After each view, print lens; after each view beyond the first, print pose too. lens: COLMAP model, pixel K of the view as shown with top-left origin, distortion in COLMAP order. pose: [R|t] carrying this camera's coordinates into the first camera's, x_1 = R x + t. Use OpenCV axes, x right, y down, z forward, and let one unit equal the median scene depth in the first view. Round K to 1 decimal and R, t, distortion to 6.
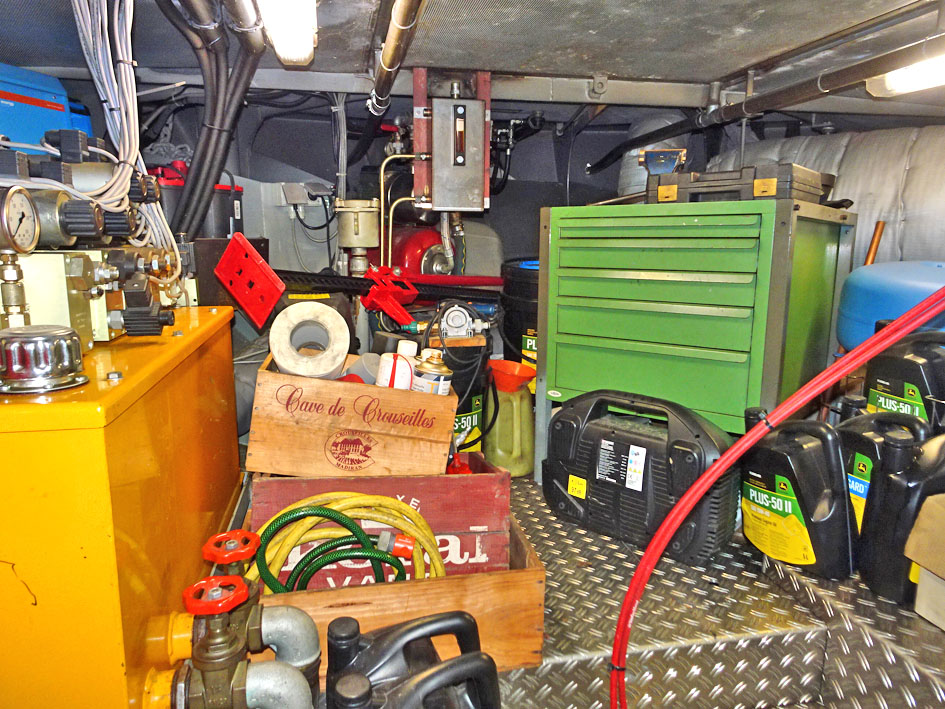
lens RADIAL K [[675.5, 0, 474.4], [0, 675.5, 352.3], [0, 0, 1]] dist [0.005976, 0.003085]
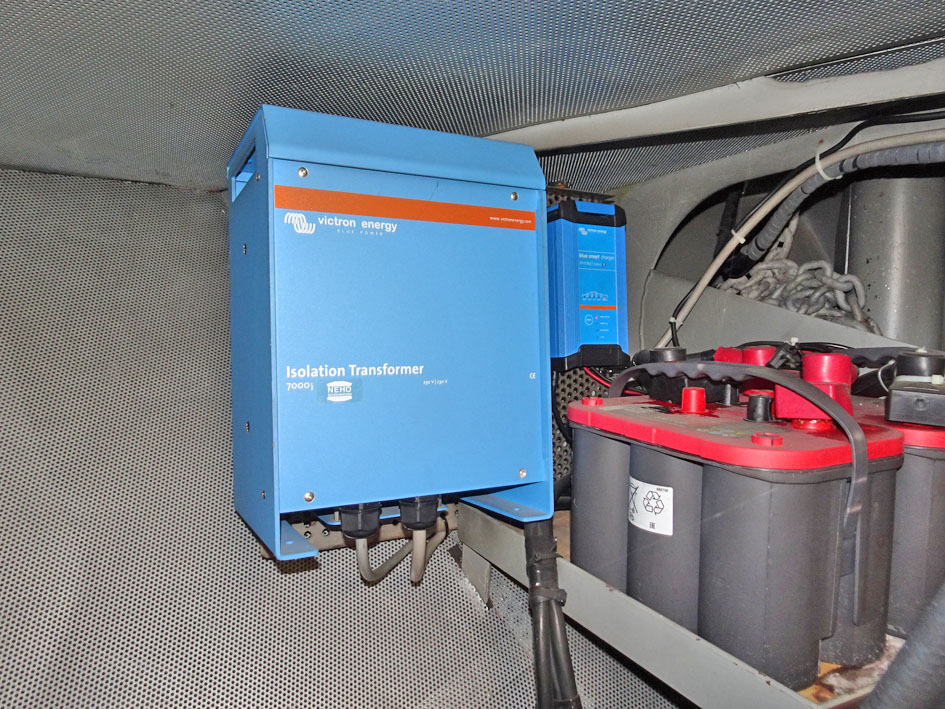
lens RADIAL K [[675.5, 0, 474.4], [0, 675.5, 352.3], [0, 0, 1]] dist [0.005976, 0.003085]
pose [[0.673447, 0.067427, -0.736154, -0.270416], [-0.150746, 0.987432, -0.047463, -0.212007], [0.723702, 0.142936, 0.675148, 0.584973]]
